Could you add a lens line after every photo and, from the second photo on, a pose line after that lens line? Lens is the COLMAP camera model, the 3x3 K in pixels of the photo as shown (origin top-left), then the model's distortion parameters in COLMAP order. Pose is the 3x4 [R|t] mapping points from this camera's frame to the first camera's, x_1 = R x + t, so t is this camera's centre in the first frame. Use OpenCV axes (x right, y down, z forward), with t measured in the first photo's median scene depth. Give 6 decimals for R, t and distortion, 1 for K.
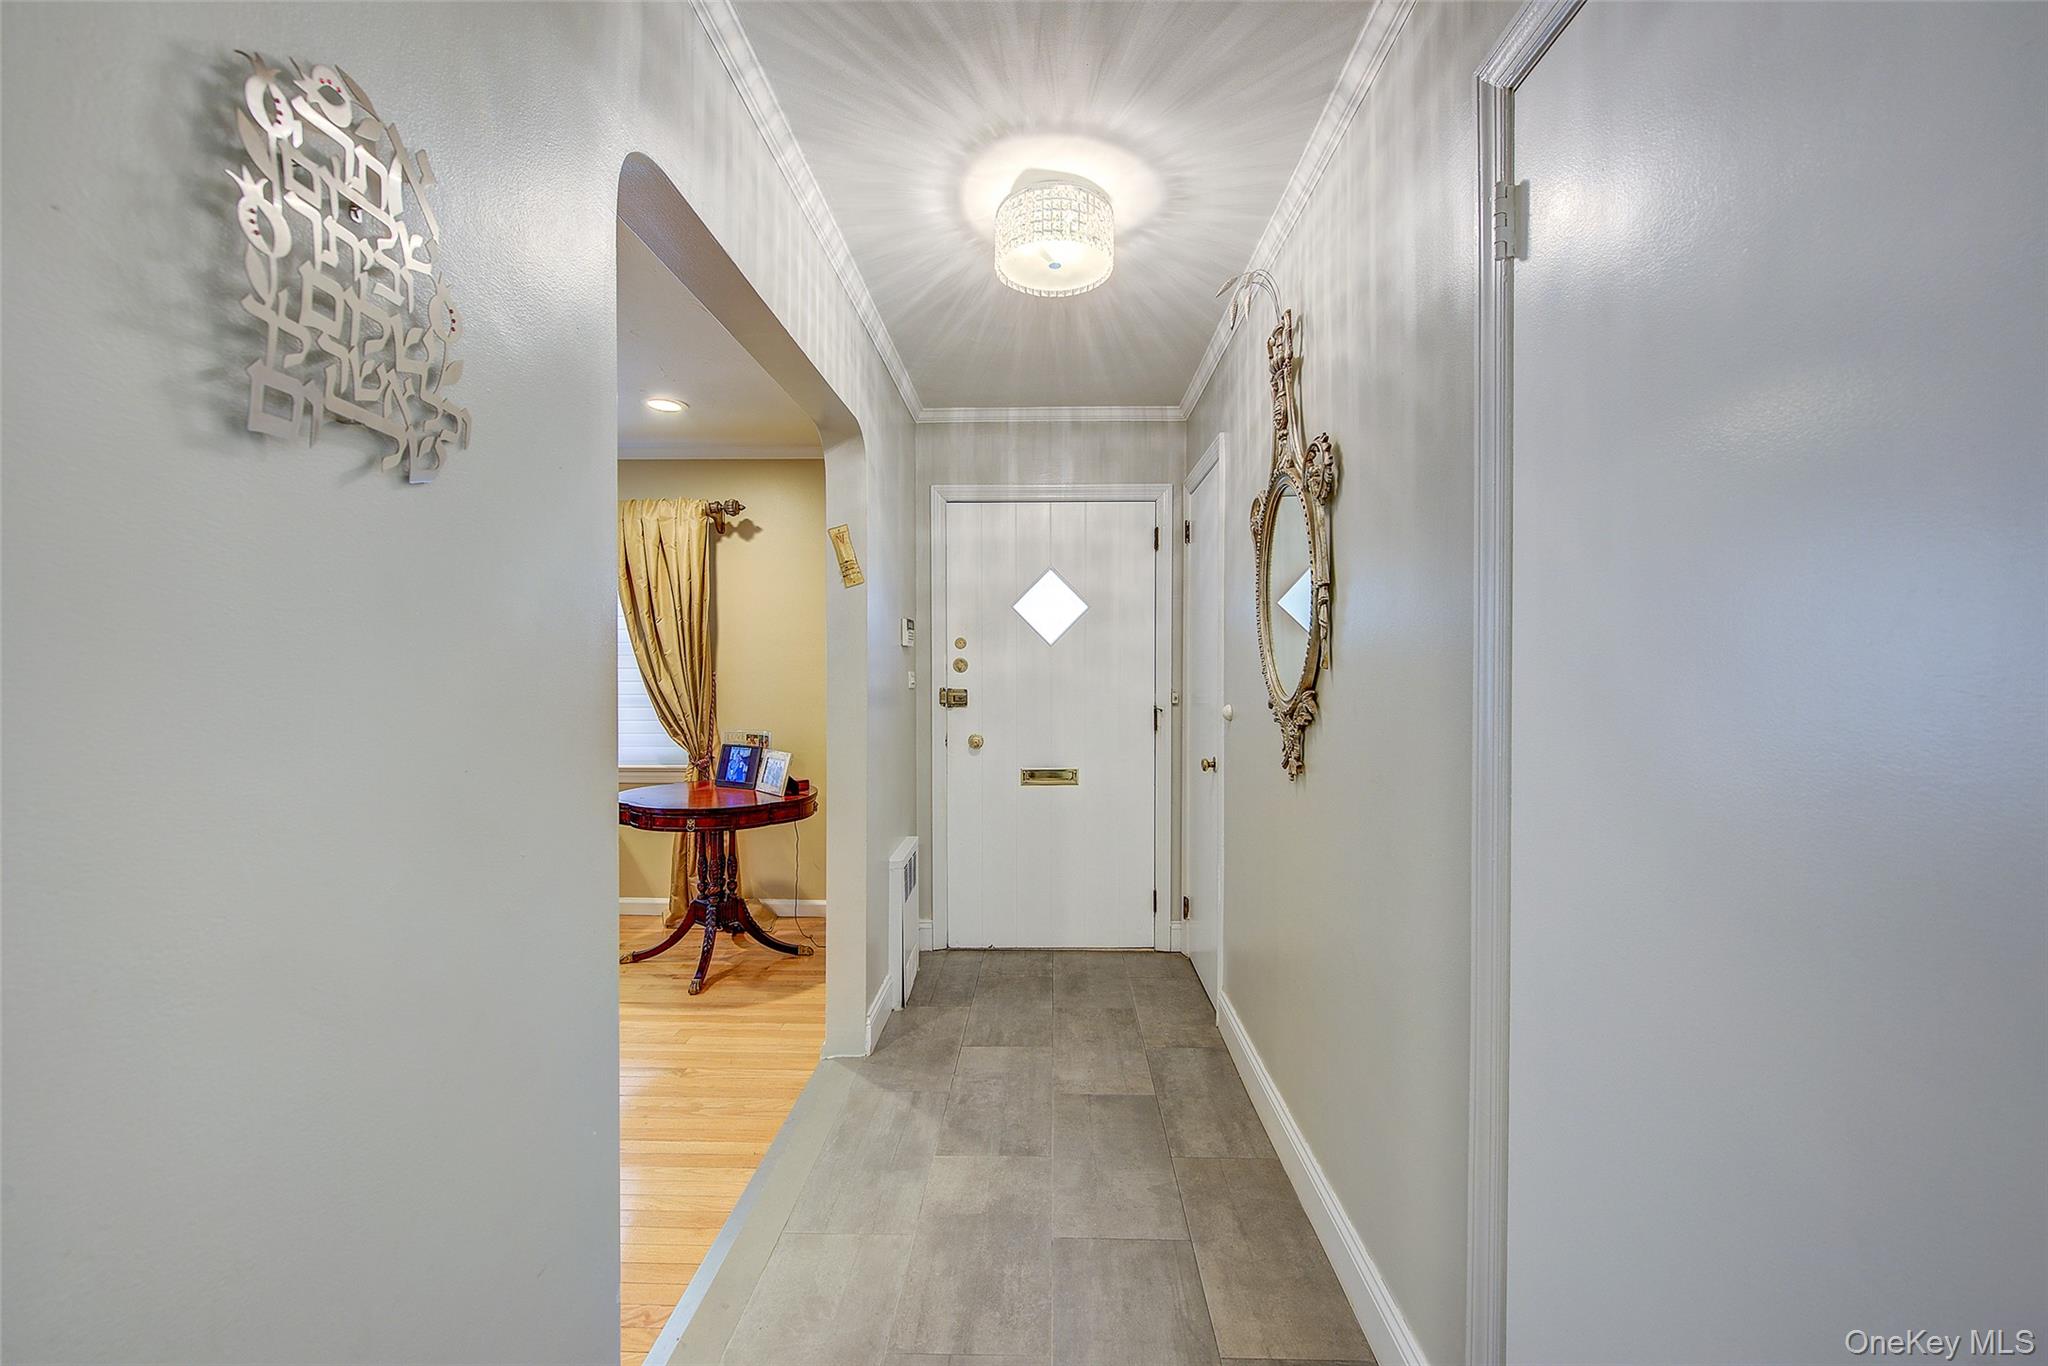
lens RADIAL K [[806.9, 0, 1026.0], [0, 806.9, 681.8], [0, 0, 1]] dist [0.000066, -0.000014]
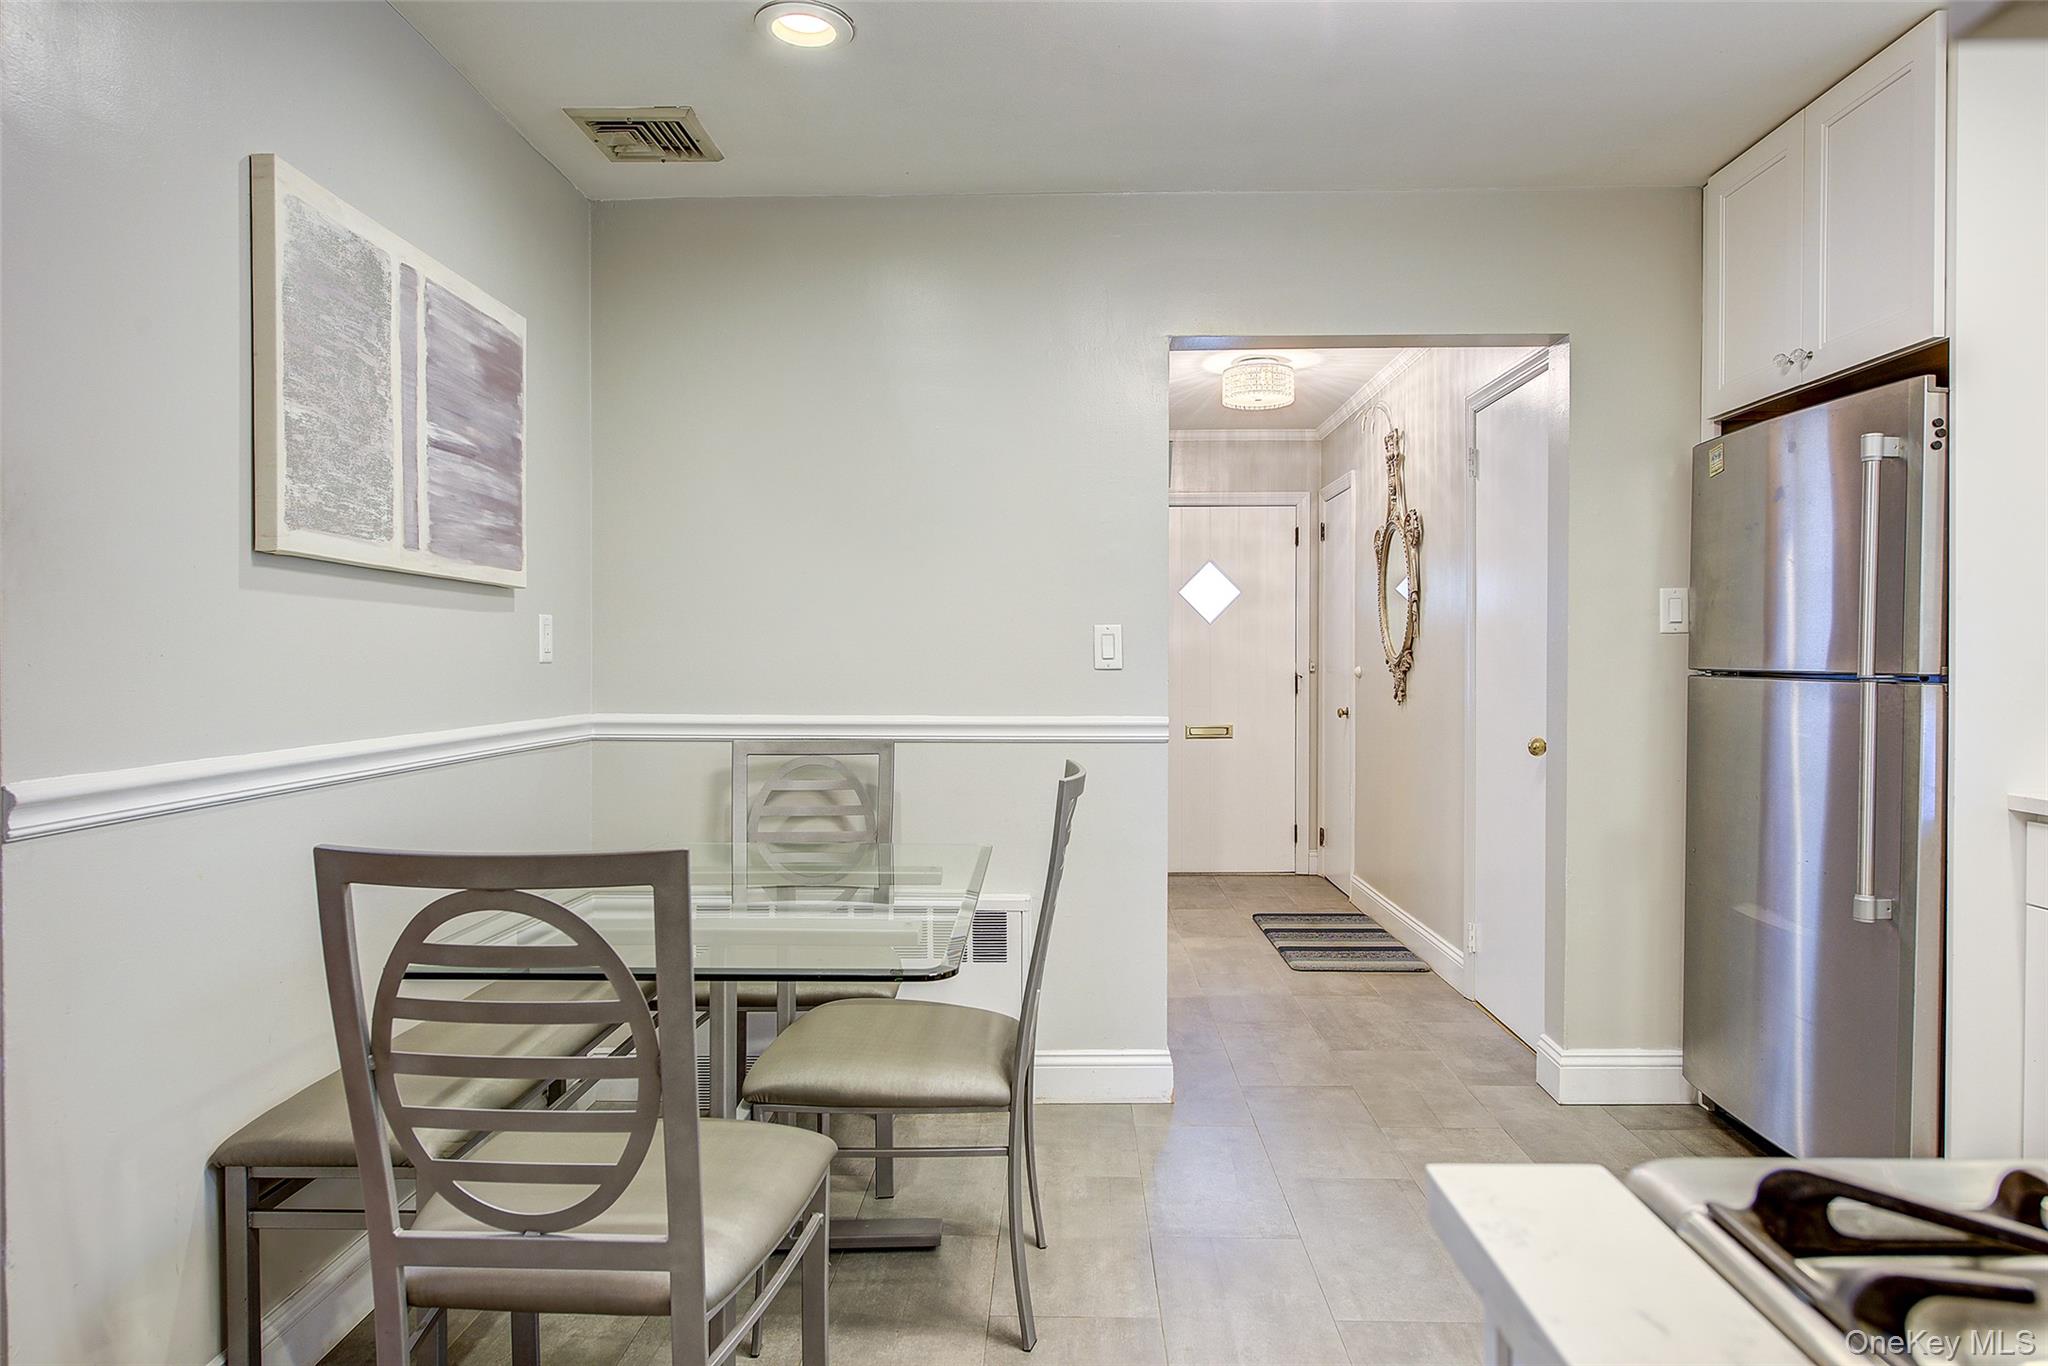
lens RADIAL K [[1233.9, 0, 1024.0], [0, 1233.9, 683.0], [0, 0, 1]] dist [-0.002432, -0.000552]
pose [[0.999986, -0.003257, -0.004239, -0.273762], [0.003282, 0.999978, 0.005832, 0.036637], [0.004220, -0.005846, 0.999974, -0.976067]]
